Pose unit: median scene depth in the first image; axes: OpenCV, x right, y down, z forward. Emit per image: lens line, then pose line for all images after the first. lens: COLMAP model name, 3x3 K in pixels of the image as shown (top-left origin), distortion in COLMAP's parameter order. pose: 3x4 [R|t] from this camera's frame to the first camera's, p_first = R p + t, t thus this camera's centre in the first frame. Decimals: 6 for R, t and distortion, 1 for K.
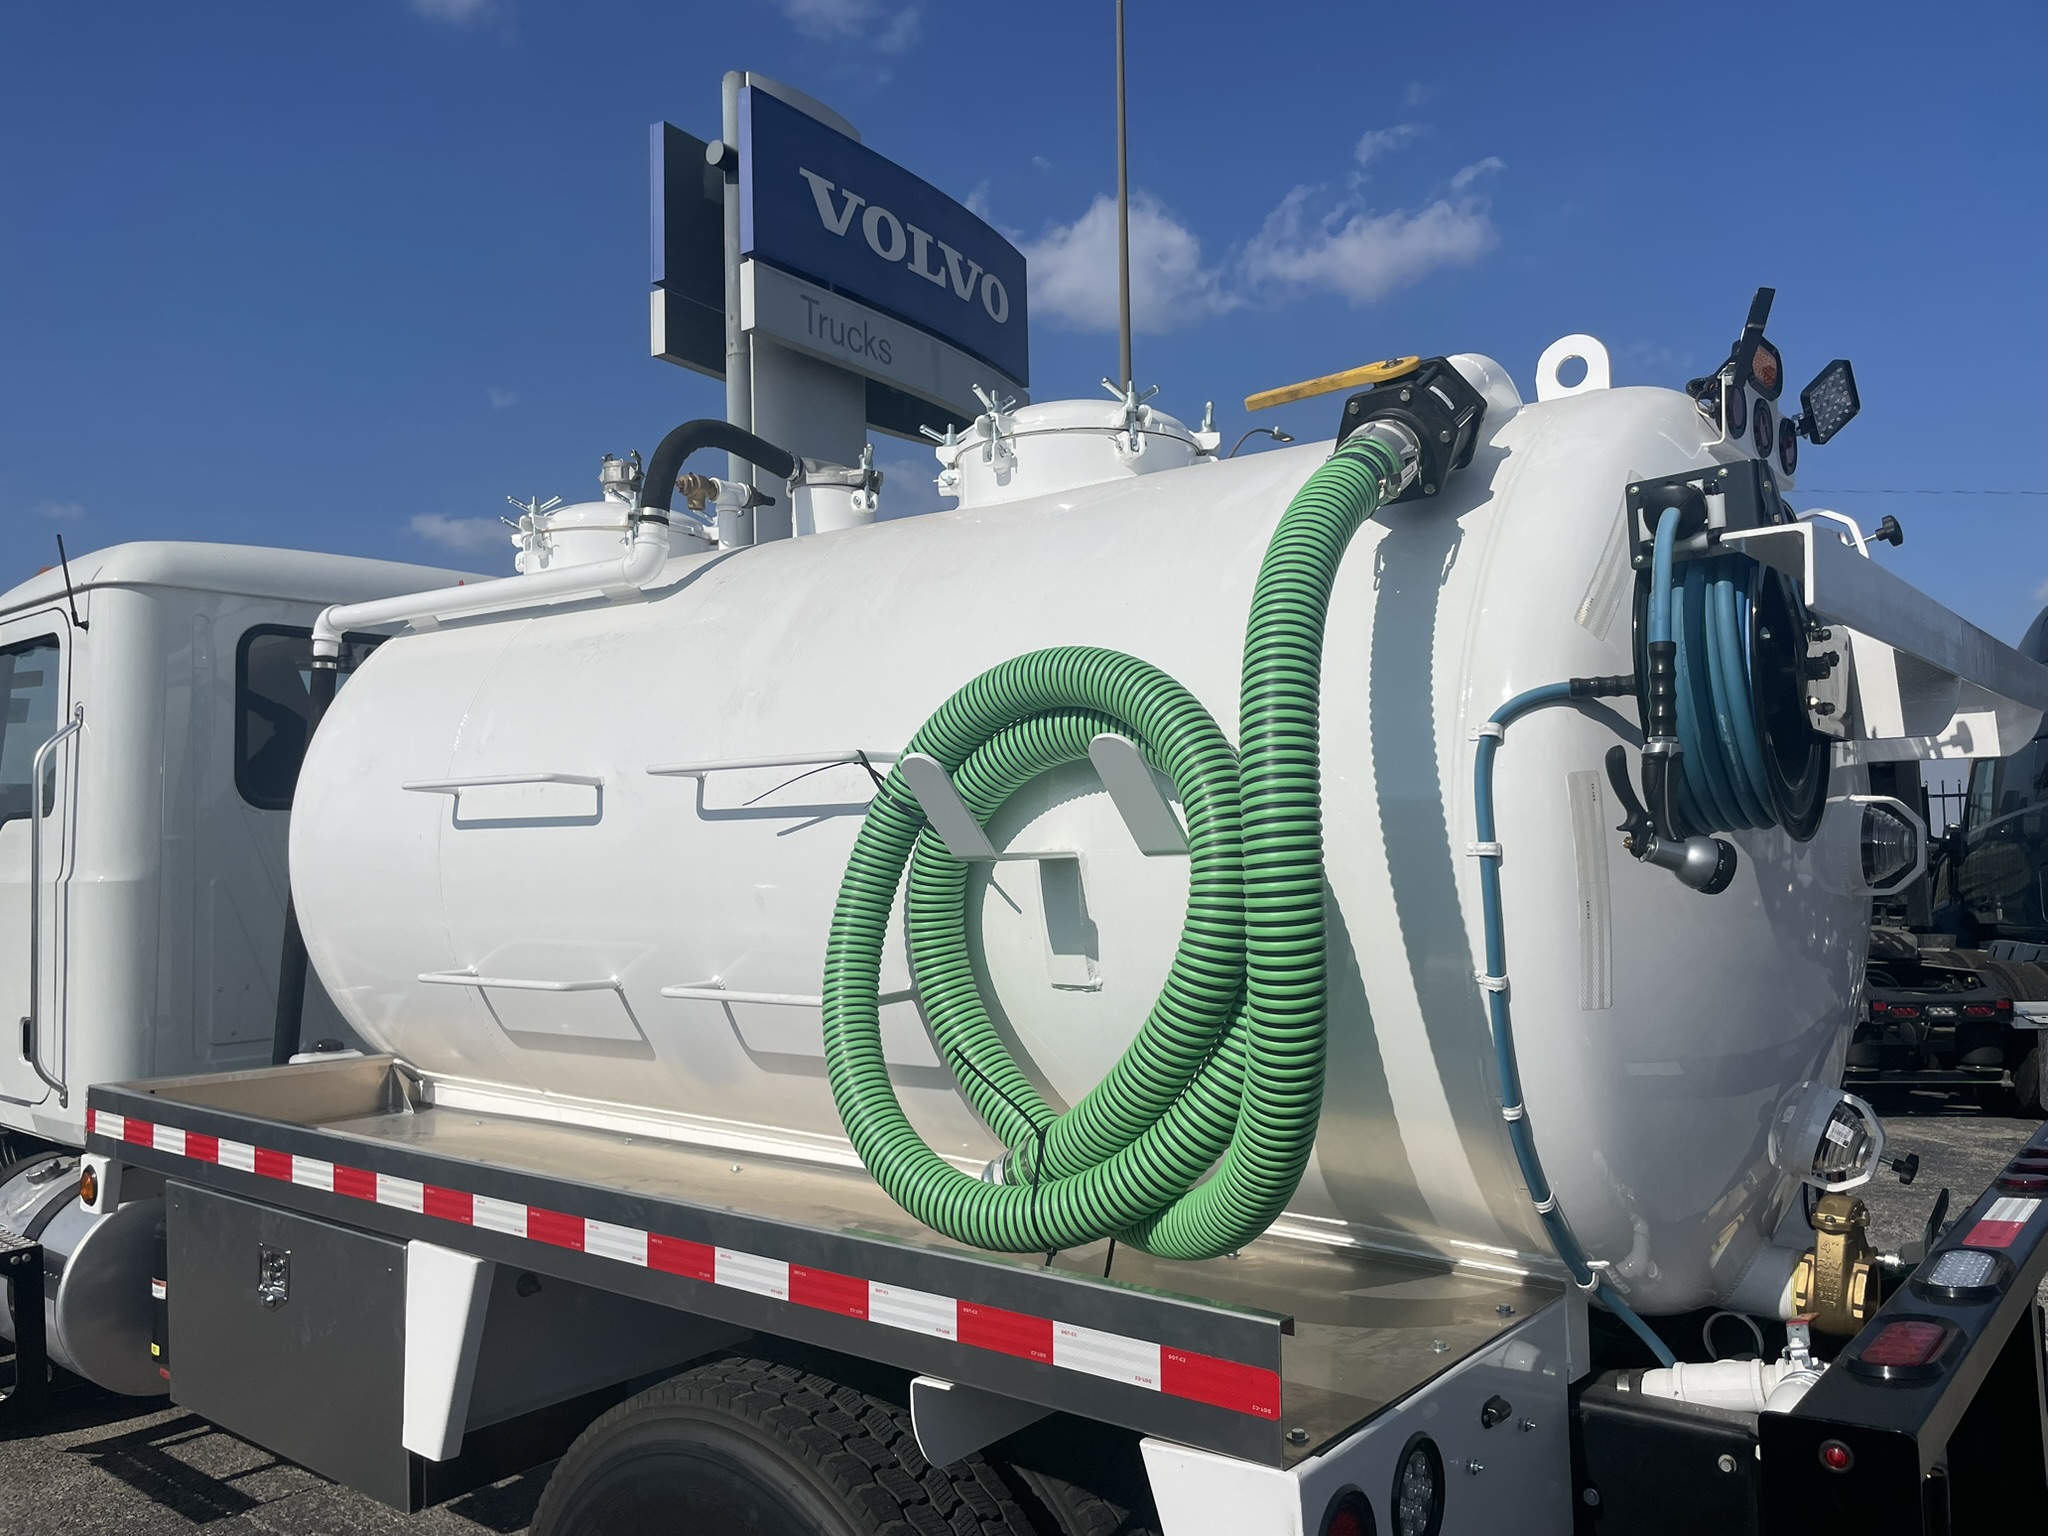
lens RADIAL K [[1549.1, 0, 1024.0], [0, 1549.1, 768.0], [0, 0, 1]] dist [0.094972, -0.128385]
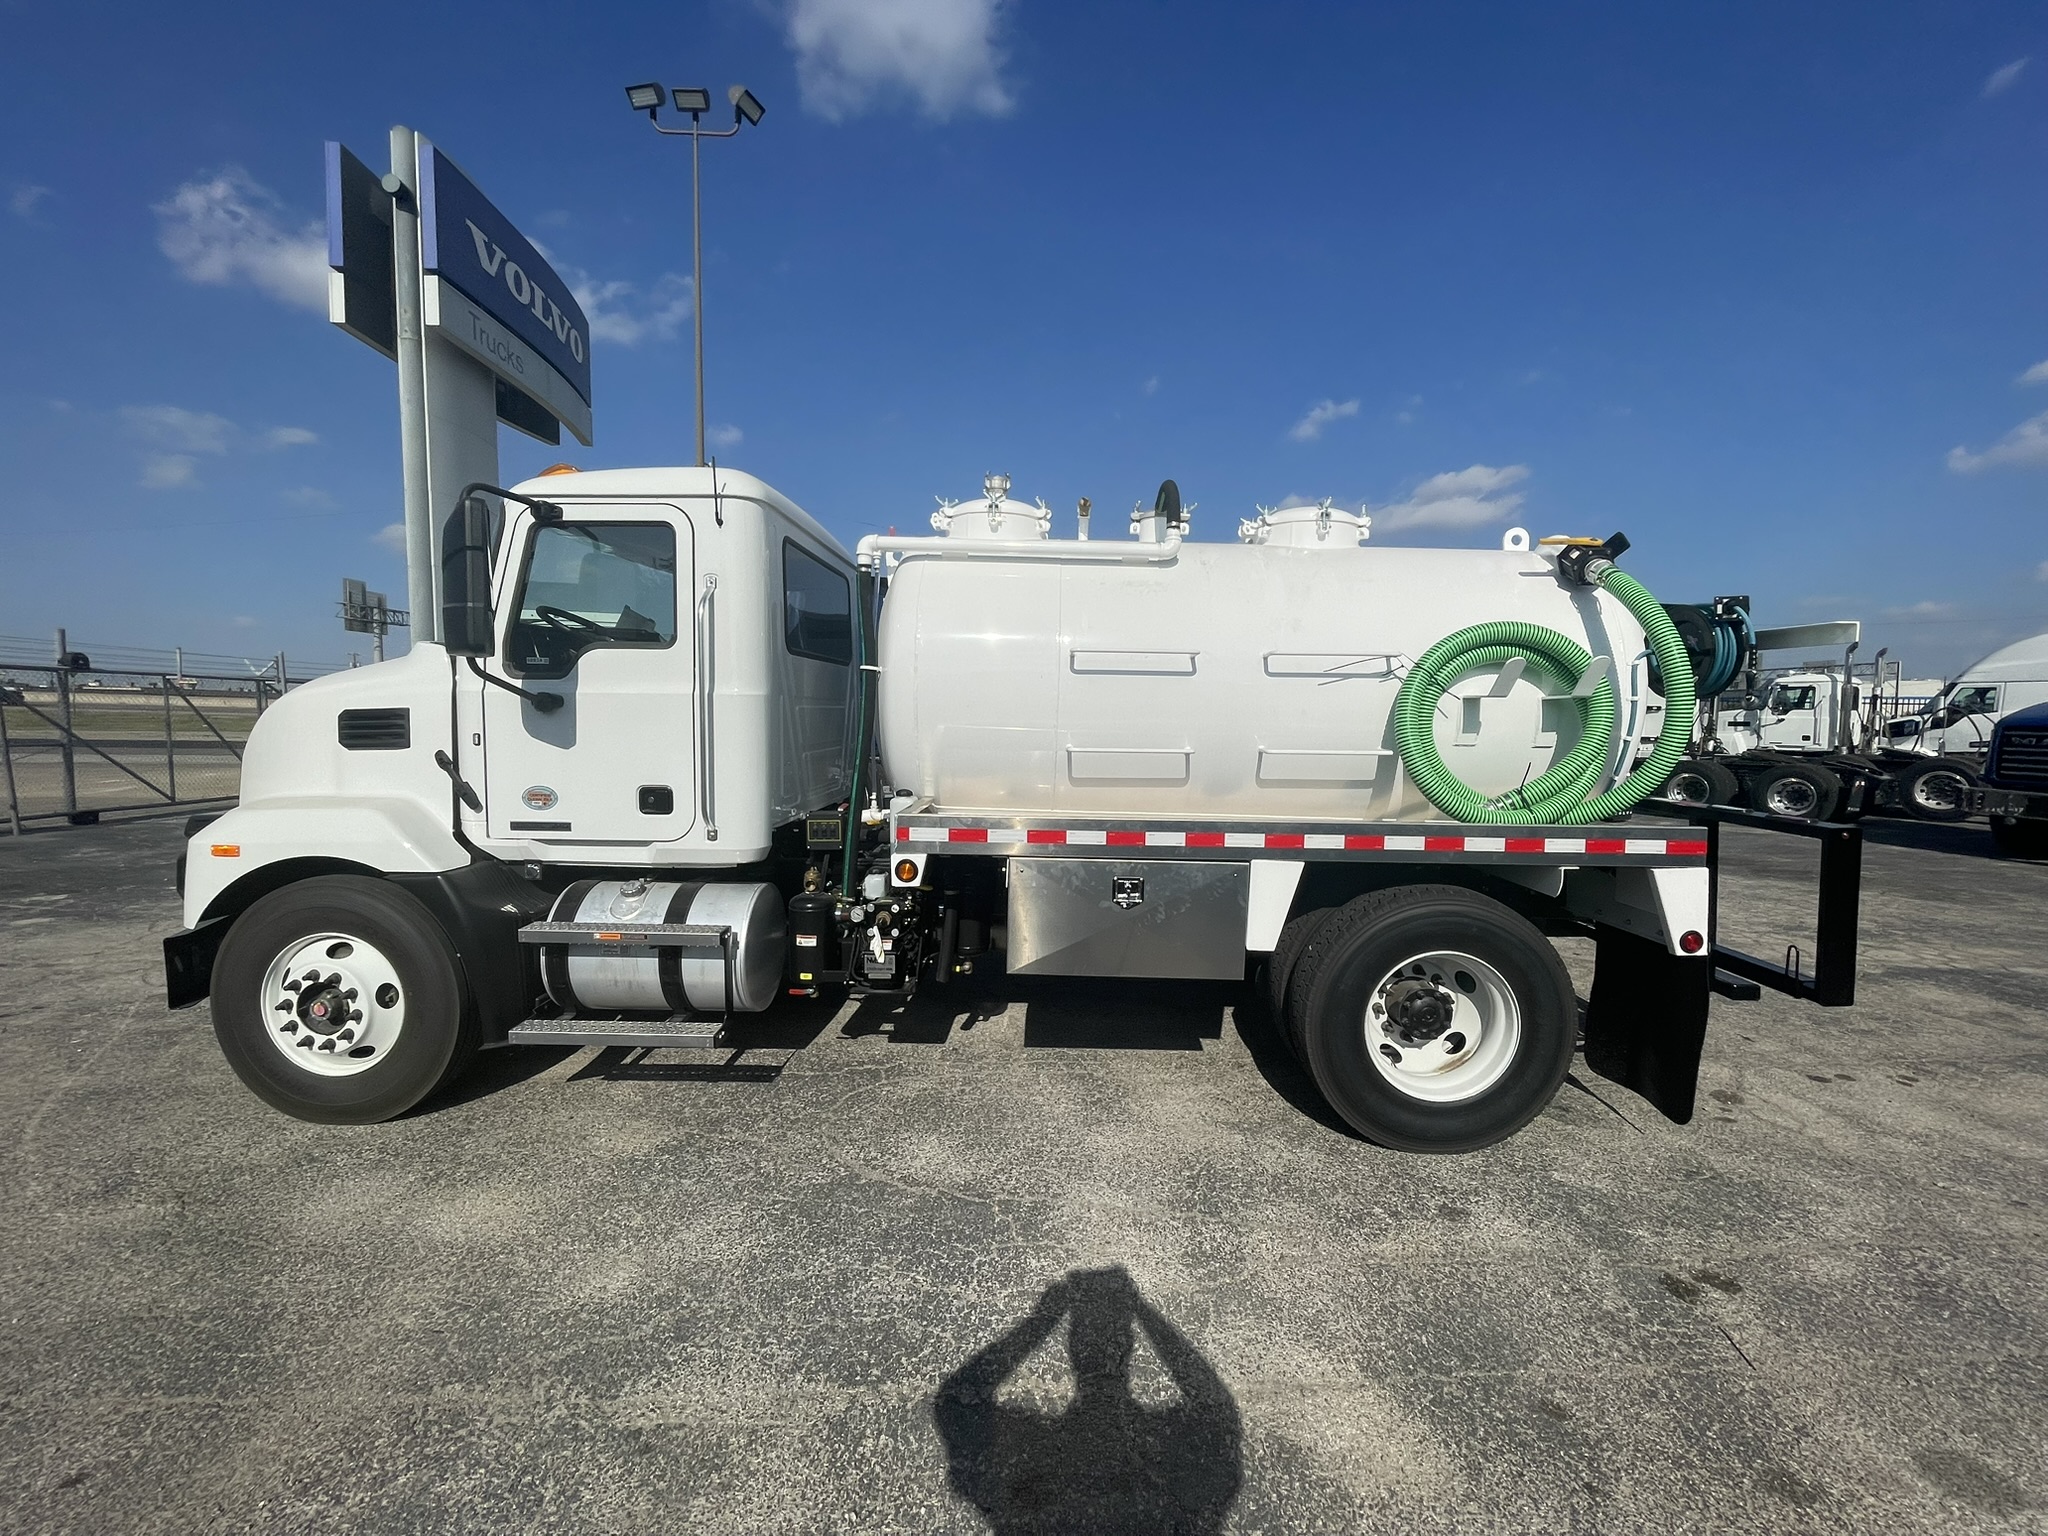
lens RADIAL K [[823.7, 0, 1027.4], [0, 823.7, 759.9], [0, 0, 1]] dist [-0.002826, -0.000513]
pose [[0.789726, -0.009213, 0.613391, -0.201081], [-0.058550, 0.994191, 0.090314, 0.011012], [-0.610659, -0.107237, 0.784599, 0.044458]]
